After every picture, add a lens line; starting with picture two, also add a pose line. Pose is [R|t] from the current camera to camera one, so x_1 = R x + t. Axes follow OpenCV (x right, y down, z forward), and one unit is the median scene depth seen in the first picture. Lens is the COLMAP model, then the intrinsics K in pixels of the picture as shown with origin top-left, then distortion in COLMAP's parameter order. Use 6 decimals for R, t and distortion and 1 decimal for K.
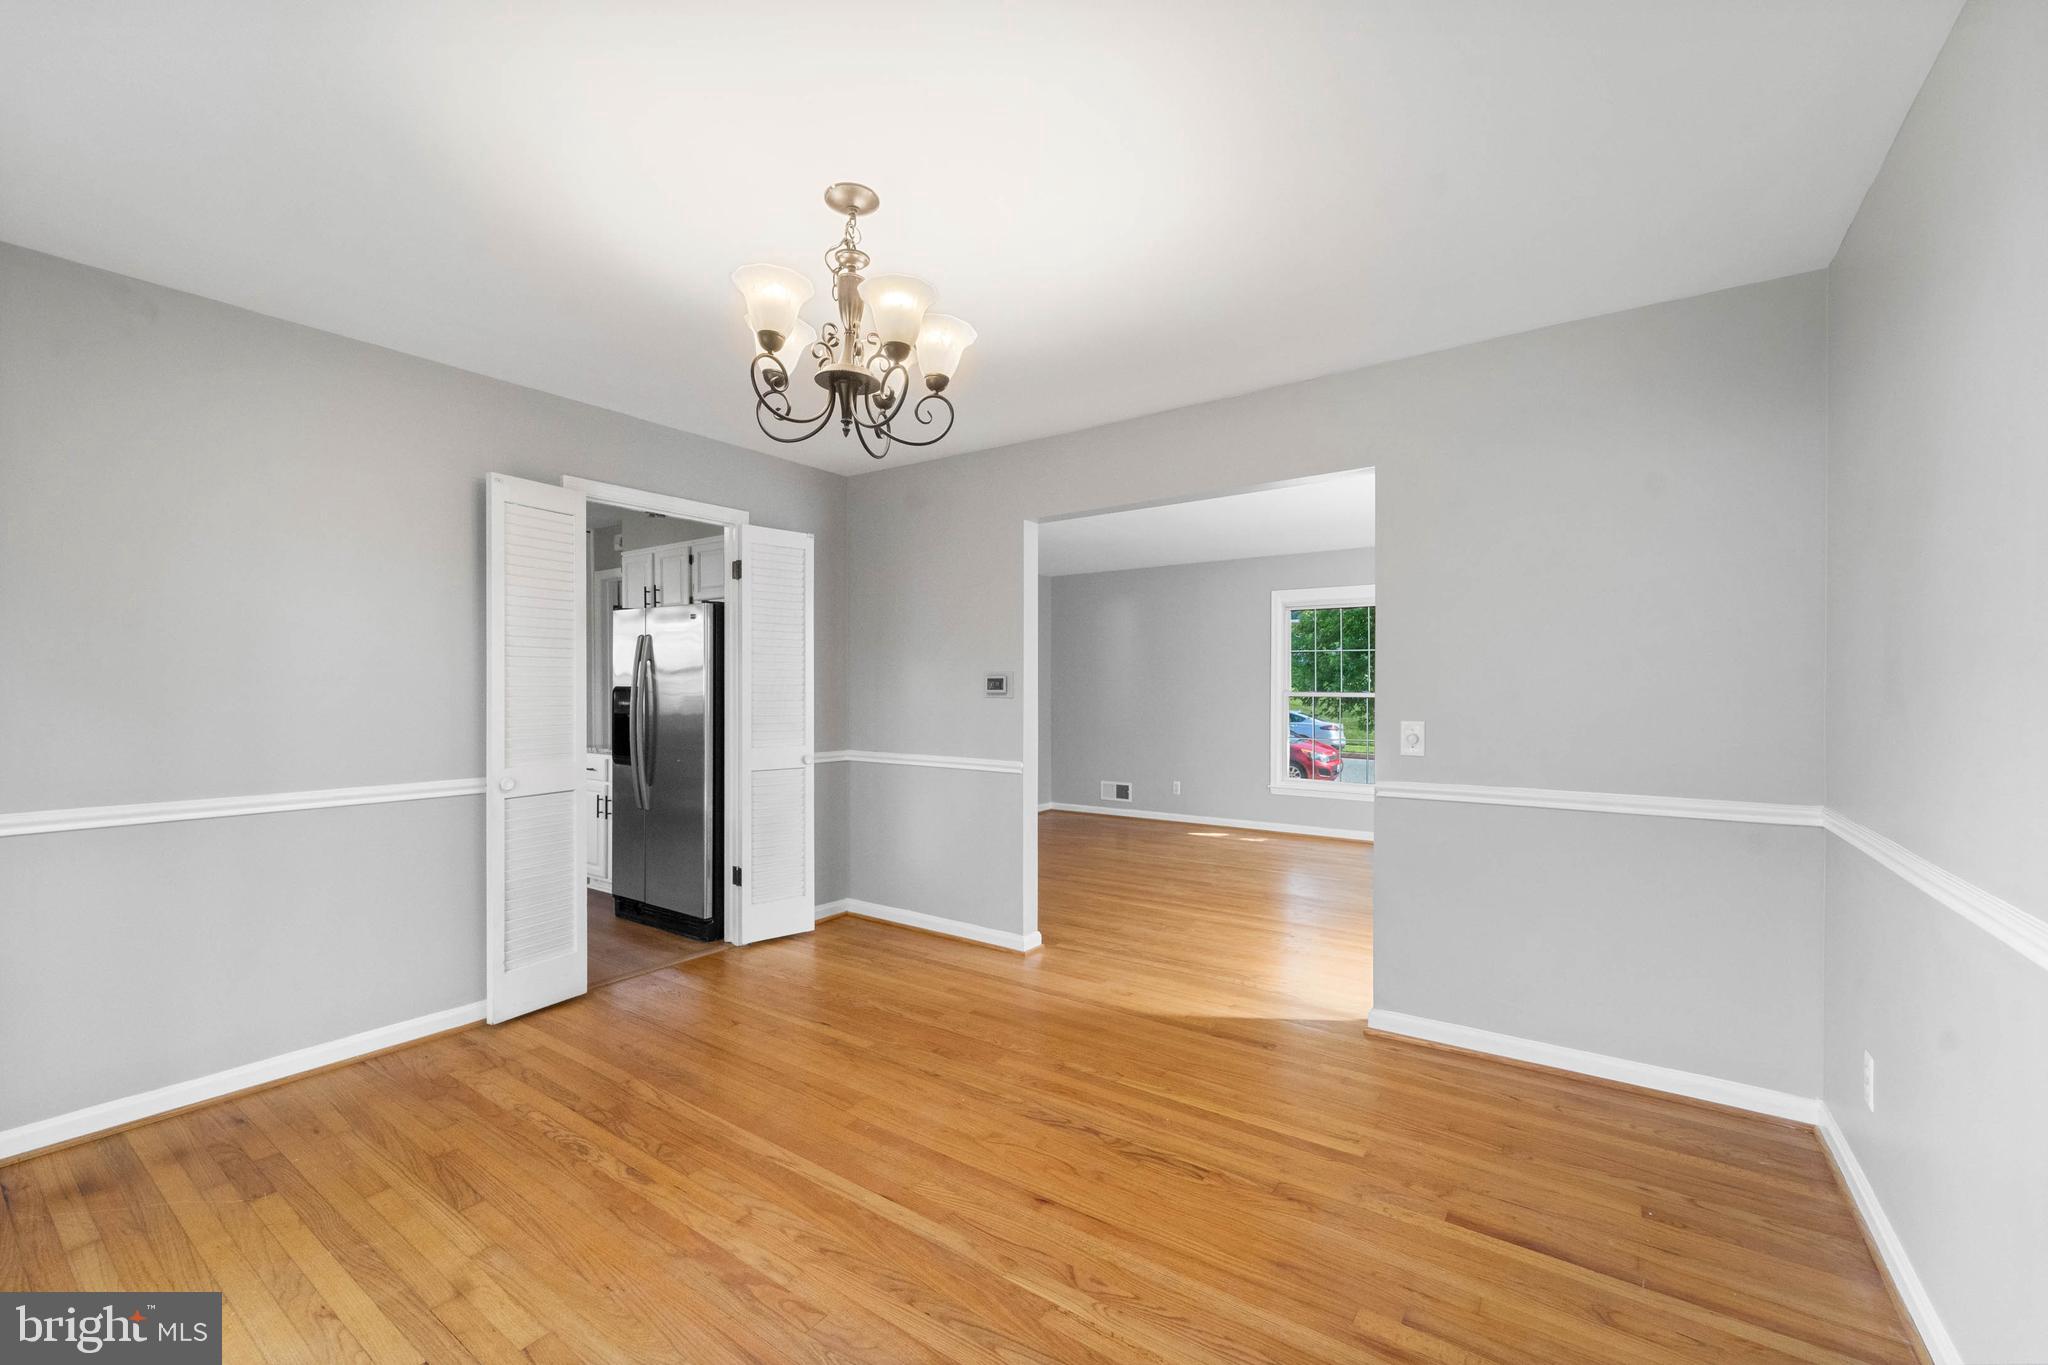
lens RADIAL K [[833.9, 0, 1016.7], [0, 833.9, 685.7], [0, 0, 1]] dist [-0.000841, -0.000266]
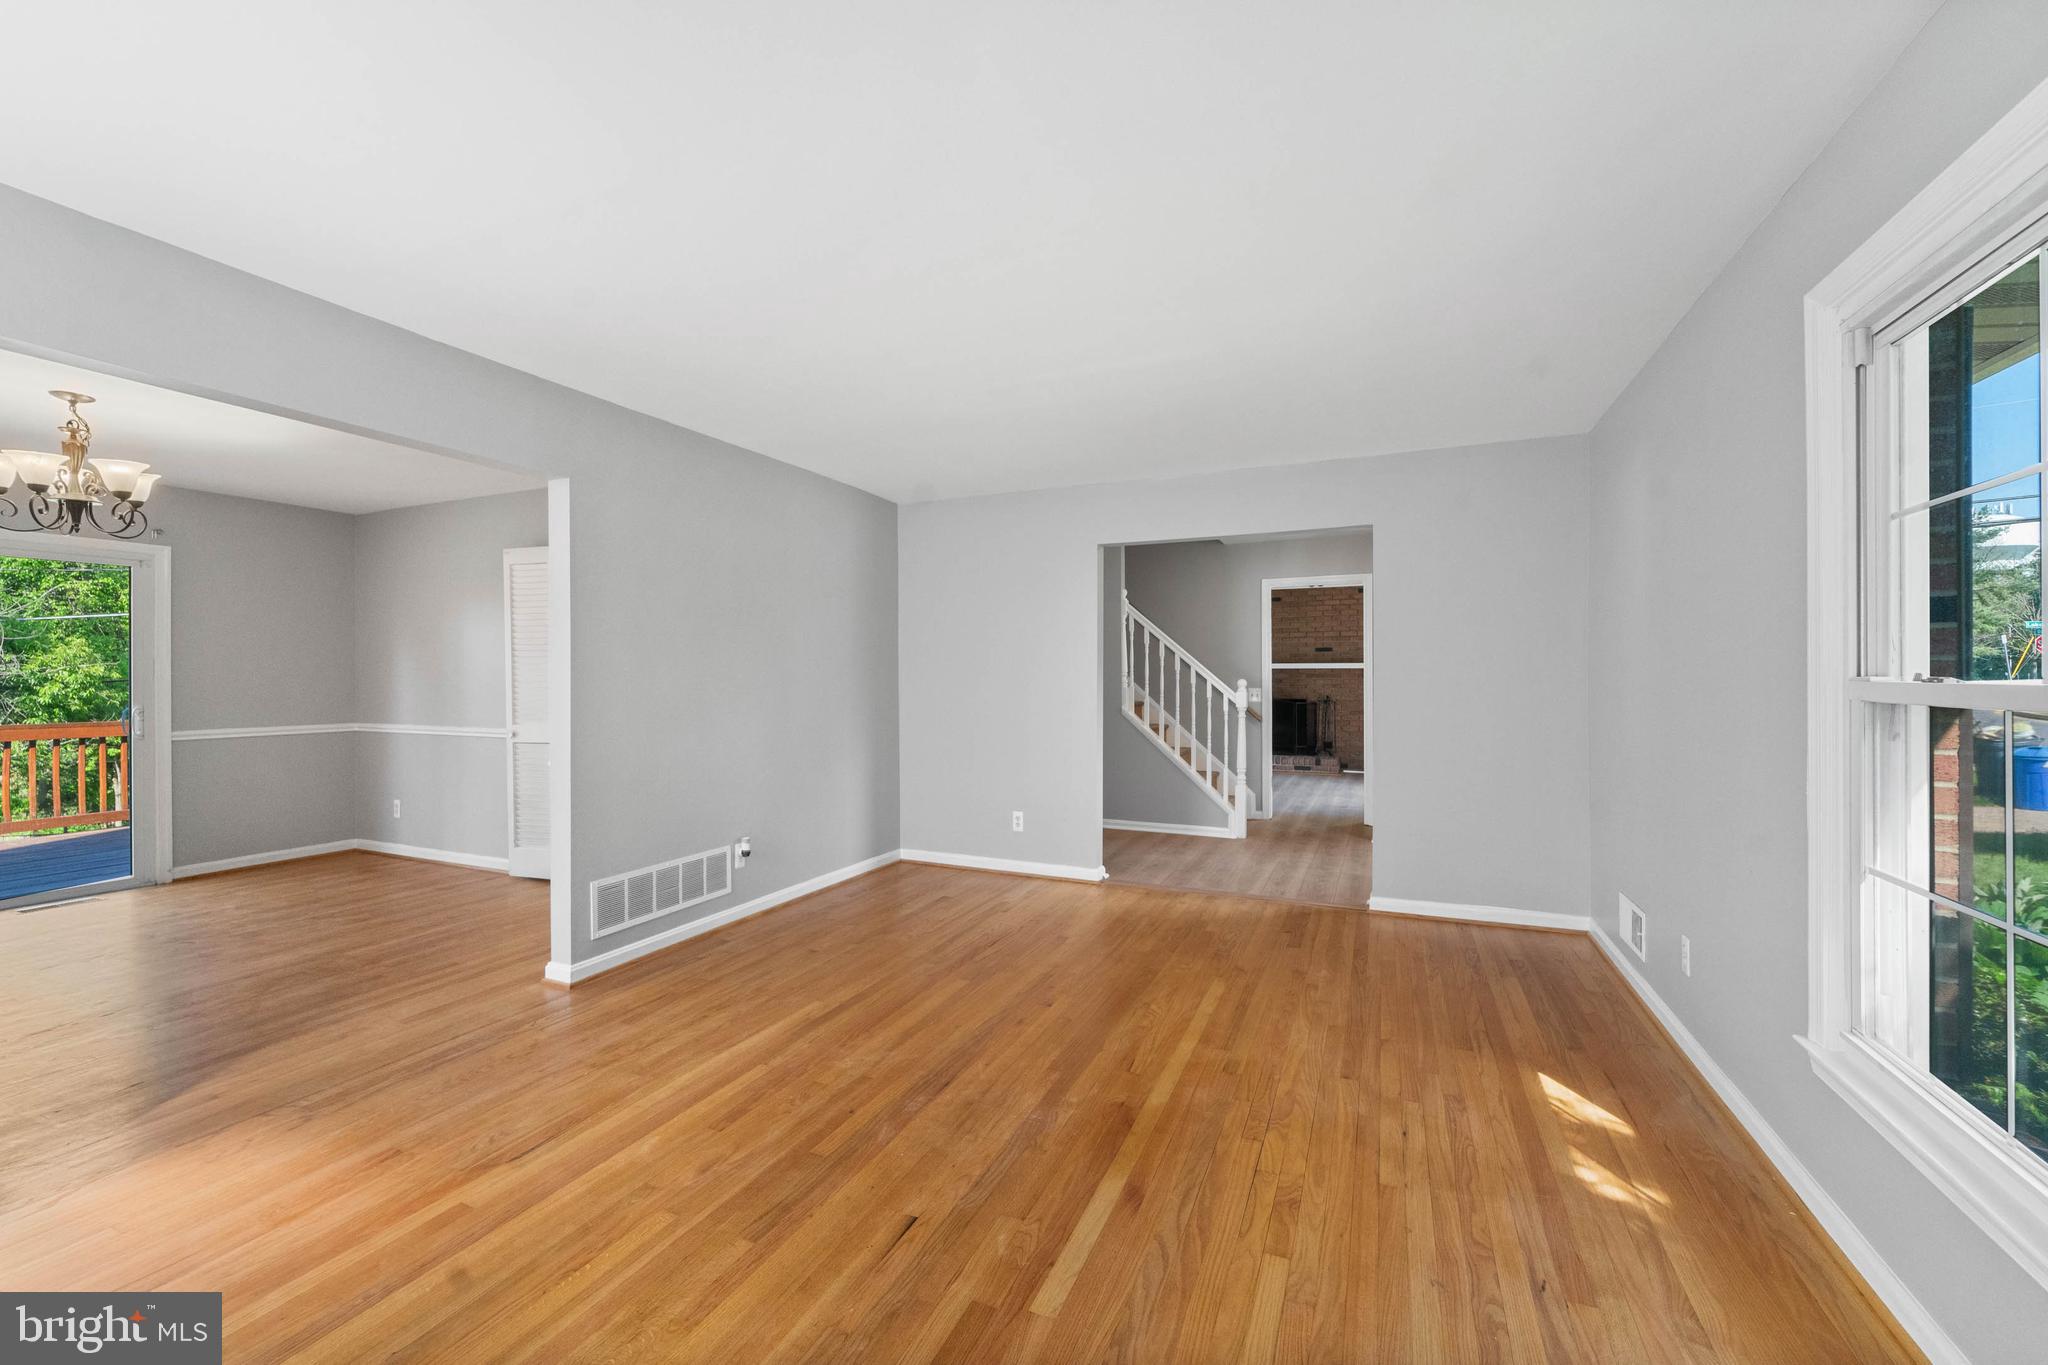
lens RADIAL K [[824.8, 0, 1022.9], [0, 824.8, 676.0], [0, 0, 1]] dist [-0.001163, -0.000460]
pose [[0.199179, -0.002672, -0.979960, 1.397958], [0.007799, 0.999969, -0.001142, 0.014160], [0.979932, -0.007415, 0.199194, 1.938628]]
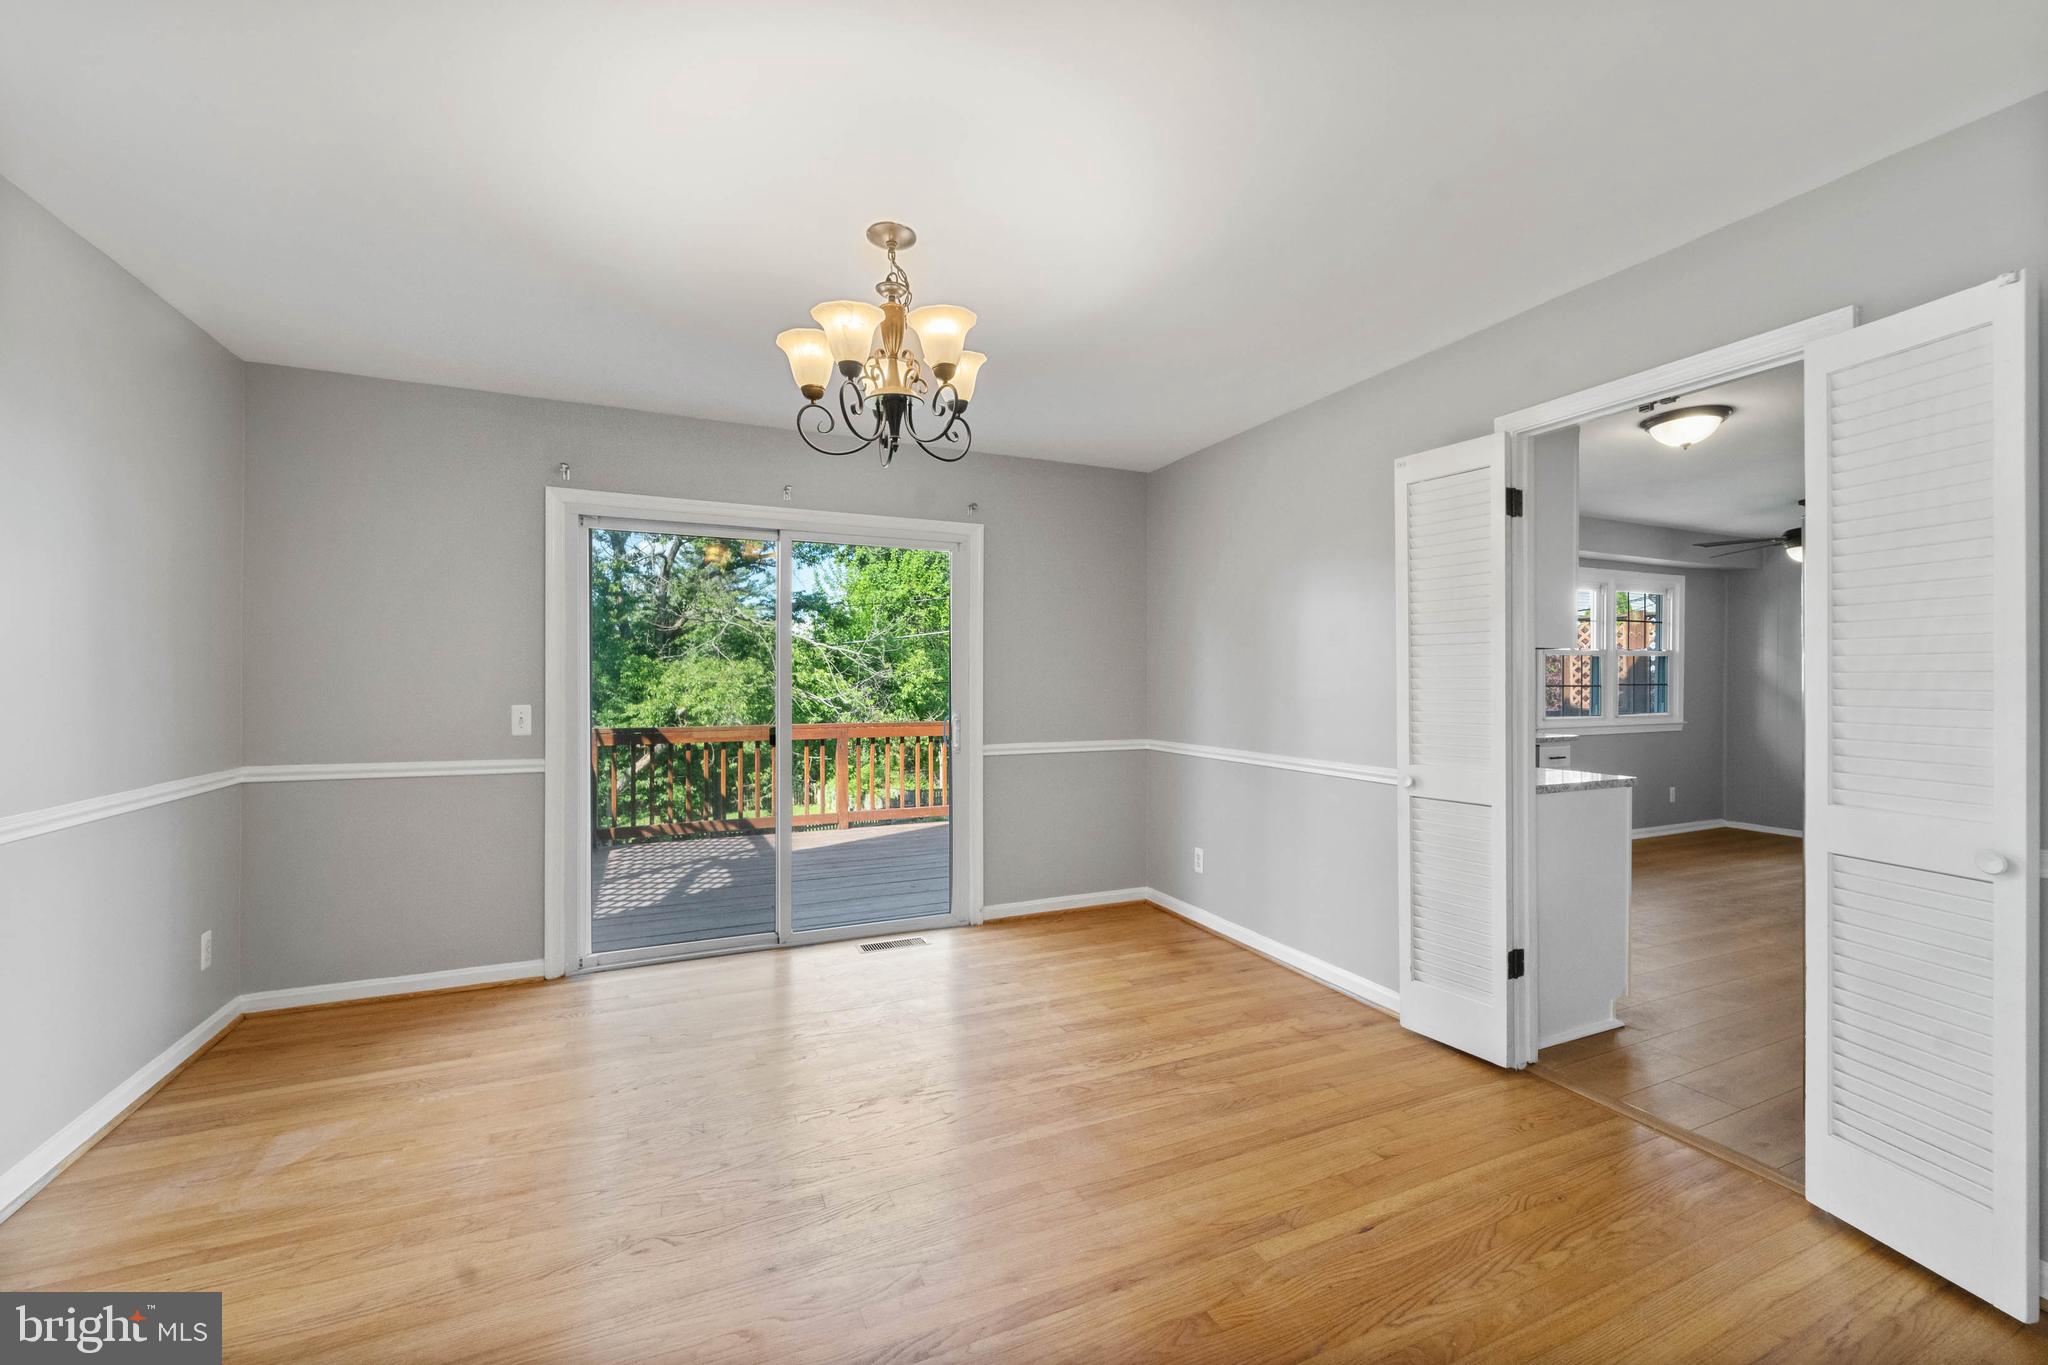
lens RADIAL K [[813.4, 0, 1018.0], [0, 813.4, 678.1], [0, 0, 1]] dist [0.001267, 0.000012]
pose [[-0.512864, -0.004690, -0.858457, 0.478269], [0.002861, 0.999970, -0.007172, 0.007521], [0.858465, -0.006134, -0.512835, 1.267832]]
